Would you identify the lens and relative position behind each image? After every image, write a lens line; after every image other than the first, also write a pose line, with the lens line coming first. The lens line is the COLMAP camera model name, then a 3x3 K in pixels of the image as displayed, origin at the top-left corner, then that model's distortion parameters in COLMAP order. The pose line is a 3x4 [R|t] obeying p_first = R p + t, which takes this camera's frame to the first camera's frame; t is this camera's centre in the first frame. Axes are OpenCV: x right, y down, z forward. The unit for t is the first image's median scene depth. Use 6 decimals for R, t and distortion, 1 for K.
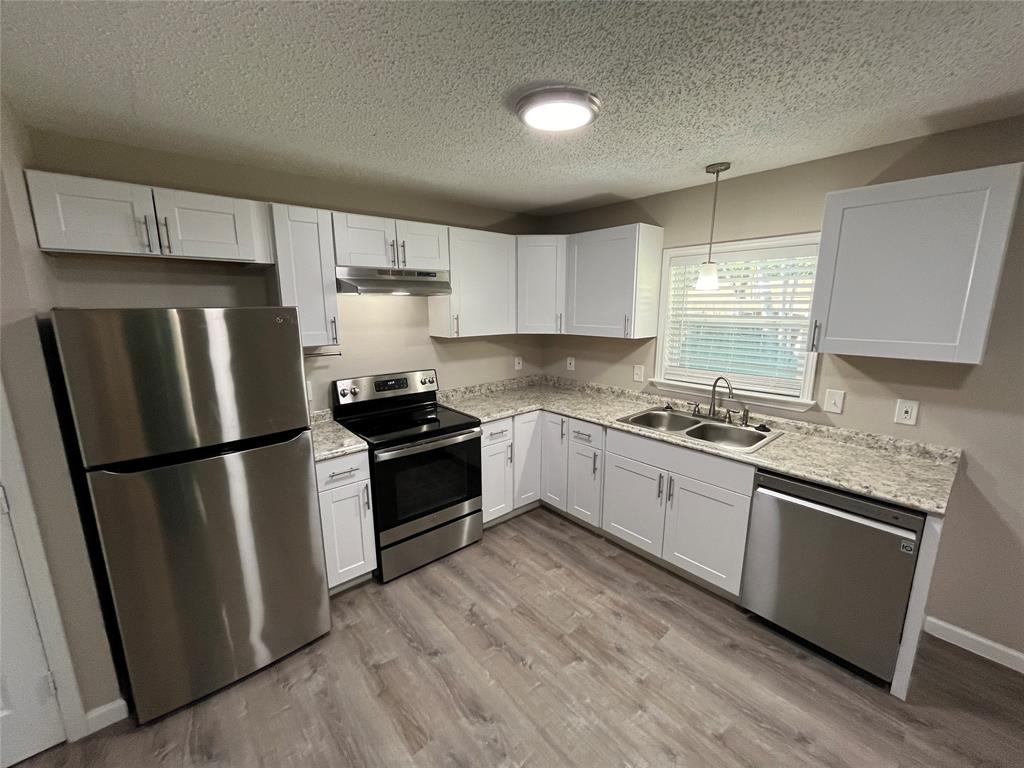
lens RADIAL K [[413.9, 0, 513.2], [0, 413.9, 384.8], [0, 0, 1]] dist [-0.002478, -0.000722]
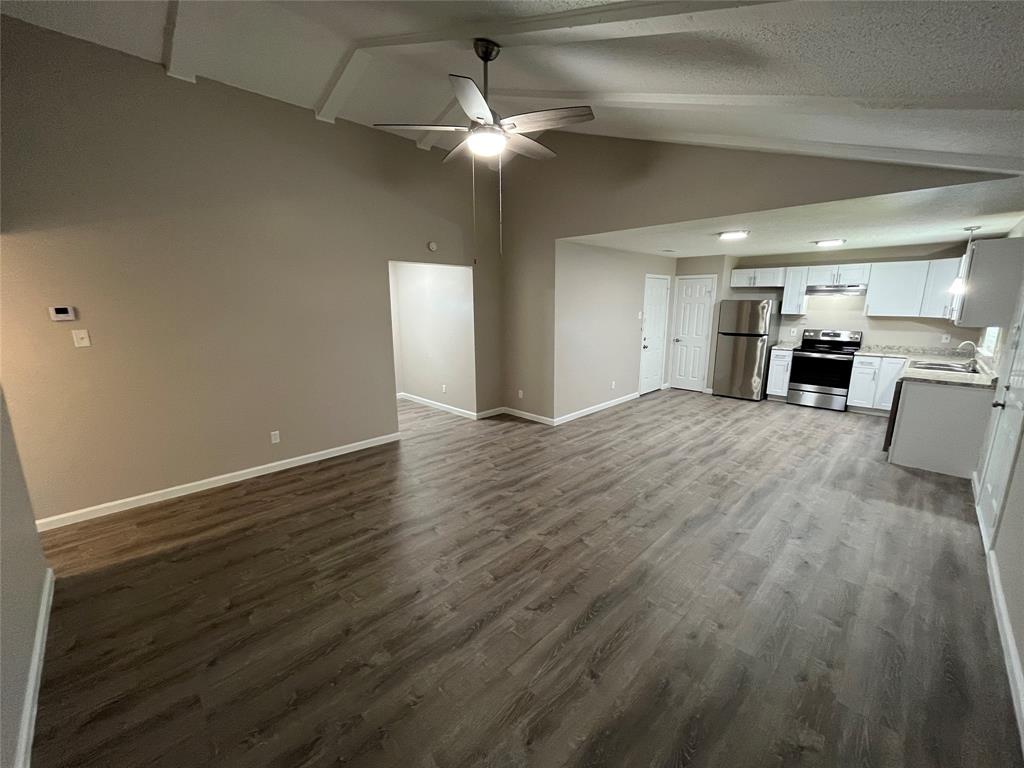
lens RADIAL K [[413.9, 0, 513.2], [0, 413.9, 384.8], [0, 0, 1]] dist [-0.002478, -0.000722]
pose [[0.075945, 0.202515, -0.976330, 2.176044], [-0.191161, 0.963952, 0.185078, 0.210111], [0.978616, 0.172581, 0.111921, -1.079841]]
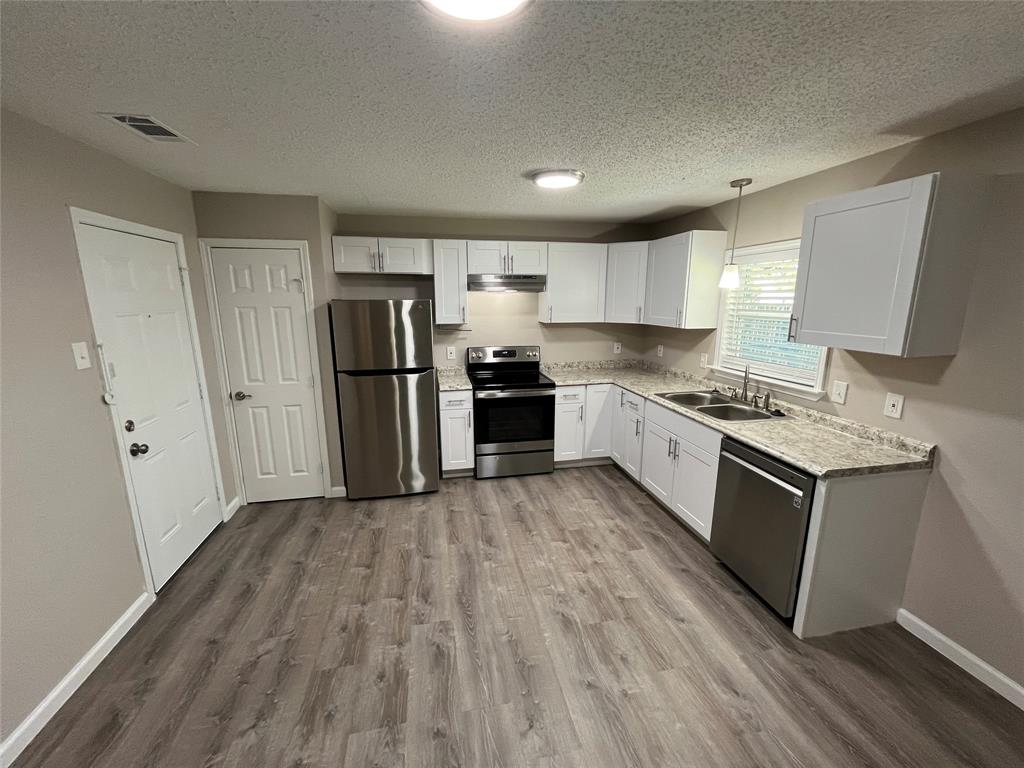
lens RADIAL K [[413.9, 0, 513.2], [0, 413.9, 384.8], [0, 0, 1]] dist [-0.002478, -0.000722]
pose [[0.874505, 0.104023, -0.473730, 0.507239], [-0.096681, 0.994515, 0.039905, 0.055175], [0.475283, 0.010903, 0.879765, -0.307350]]
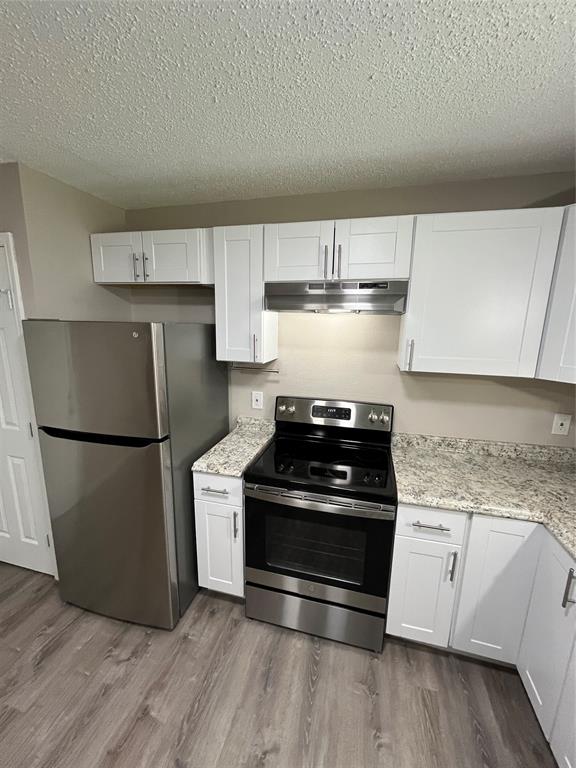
lens RADIAL K [[310.4, 0, 286.8], [0, 310.4, 383.7], [0, 0, 1]] dist [-0.002478, -0.000722]
pose [[0.570032, 0.177330, -0.802258, 0.215966], [-0.178368, 0.979853, 0.089848, -0.124427], [0.802028, 0.091881, 0.590178, 0.610086]]
